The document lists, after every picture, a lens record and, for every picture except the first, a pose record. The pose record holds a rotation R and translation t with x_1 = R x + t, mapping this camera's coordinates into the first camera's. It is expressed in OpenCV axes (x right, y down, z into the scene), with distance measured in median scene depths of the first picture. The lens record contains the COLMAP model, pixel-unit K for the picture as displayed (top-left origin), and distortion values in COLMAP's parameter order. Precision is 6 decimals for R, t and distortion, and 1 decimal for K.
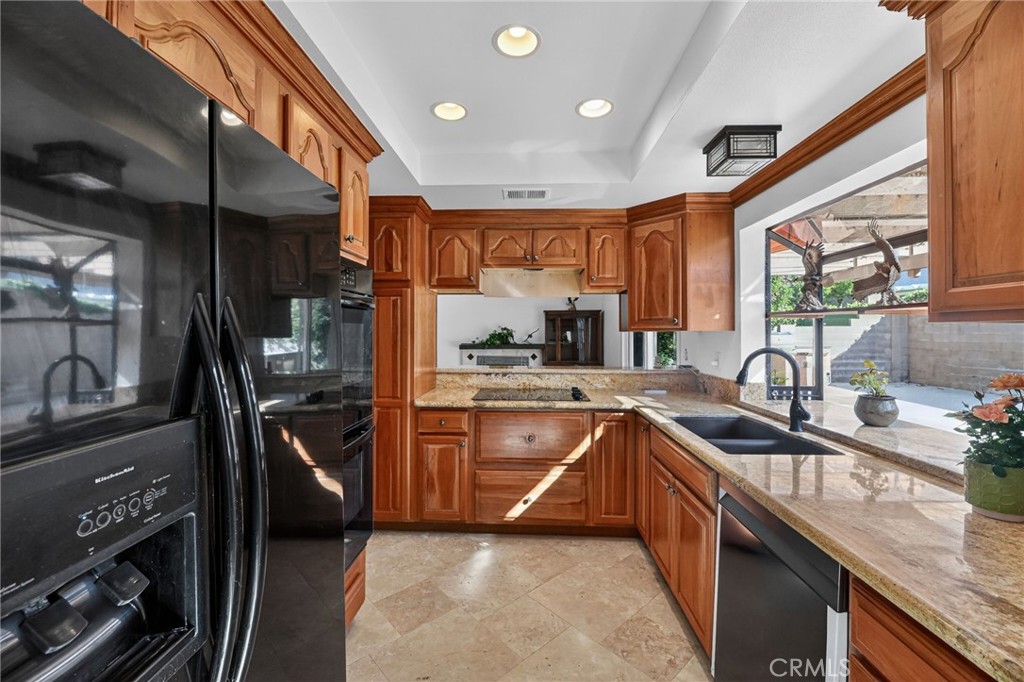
lens RADIAL K [[412.9, 0, 510.9], [0, 412.9, 334.3], [0, 0, 1]] dist [-0.001025, -0.003696]
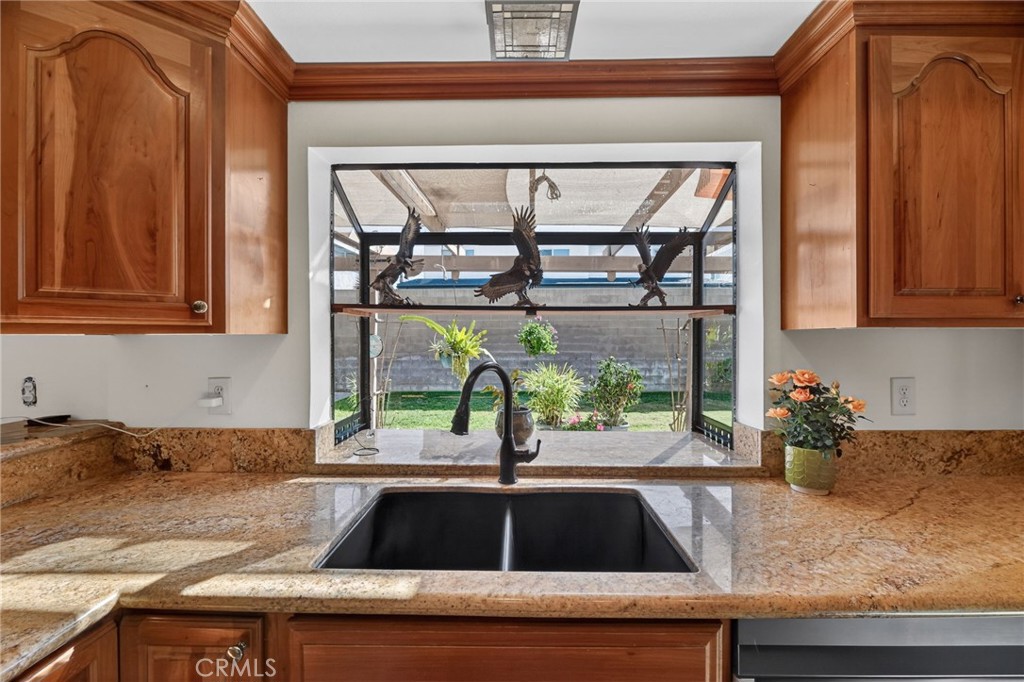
lens RADIAL K [[412.9, 0, 510.9], [0, 412.9, 334.3], [0, 0, 1]] dist [-0.001025, -0.003696]
pose [[-0.026836, 0.001247, 0.999639, 0.008541], [0.004644, 0.999989, -0.001123, -0.005179], [-0.999629, 0.004612, -0.026842, 0.713822]]
